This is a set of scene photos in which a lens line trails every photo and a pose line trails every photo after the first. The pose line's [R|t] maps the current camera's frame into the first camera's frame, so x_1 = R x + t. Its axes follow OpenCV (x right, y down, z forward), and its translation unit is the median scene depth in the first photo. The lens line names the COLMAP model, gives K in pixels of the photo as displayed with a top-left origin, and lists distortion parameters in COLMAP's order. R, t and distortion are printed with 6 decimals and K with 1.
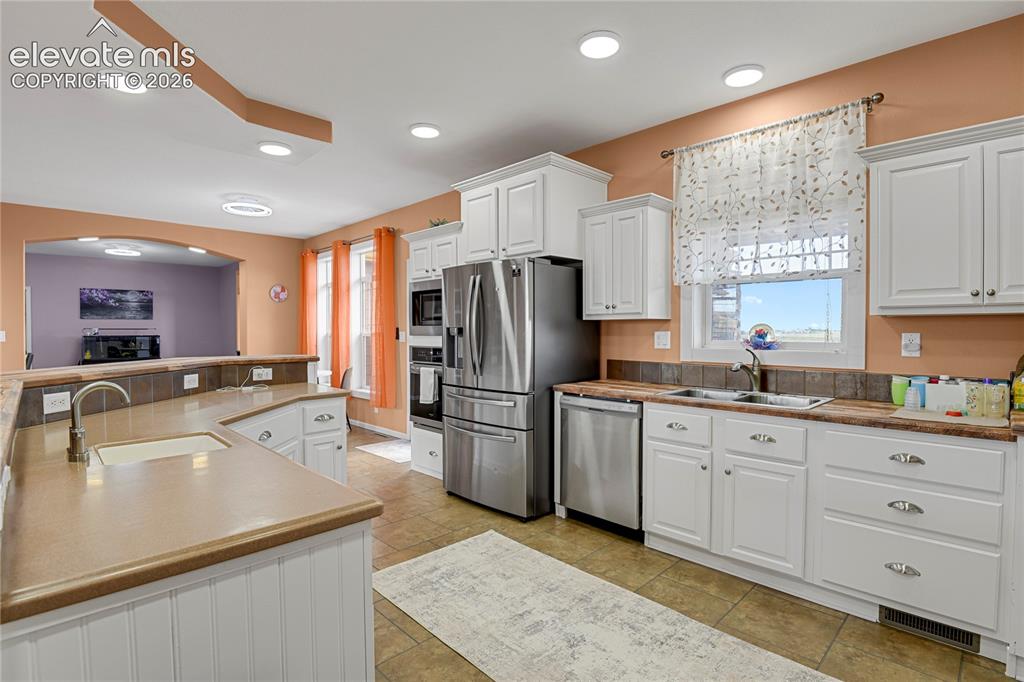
lens RADIAL K [[500.0, 0, 515.9], [0, 500.0, 339.4], [0, 0, 1]] dist [-0.027153, -0.002471]
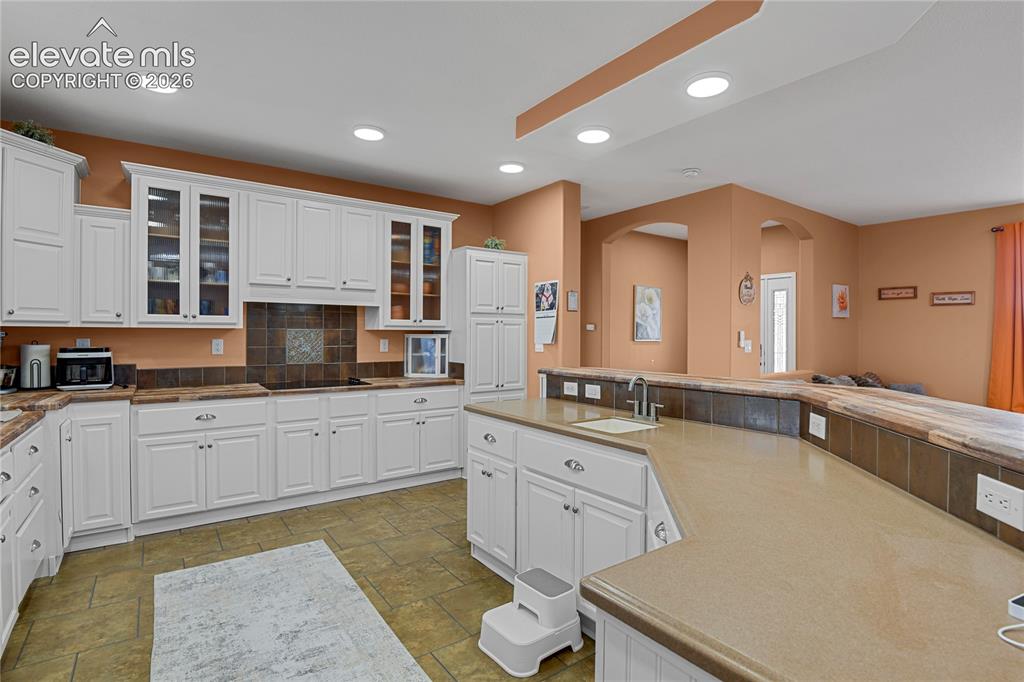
lens RADIAL K [[500.0, 0, 514.2], [0, 500.0, 336.4], [0, 0, 1]] dist [-0.027153, -0.002471]
pose [[-0.987320, -0.004515, 0.158680, -0.137879], [-0.001048, 0.999759, 0.021925, -0.014152], [-0.158741, 0.021480, -0.987087, 0.516915]]
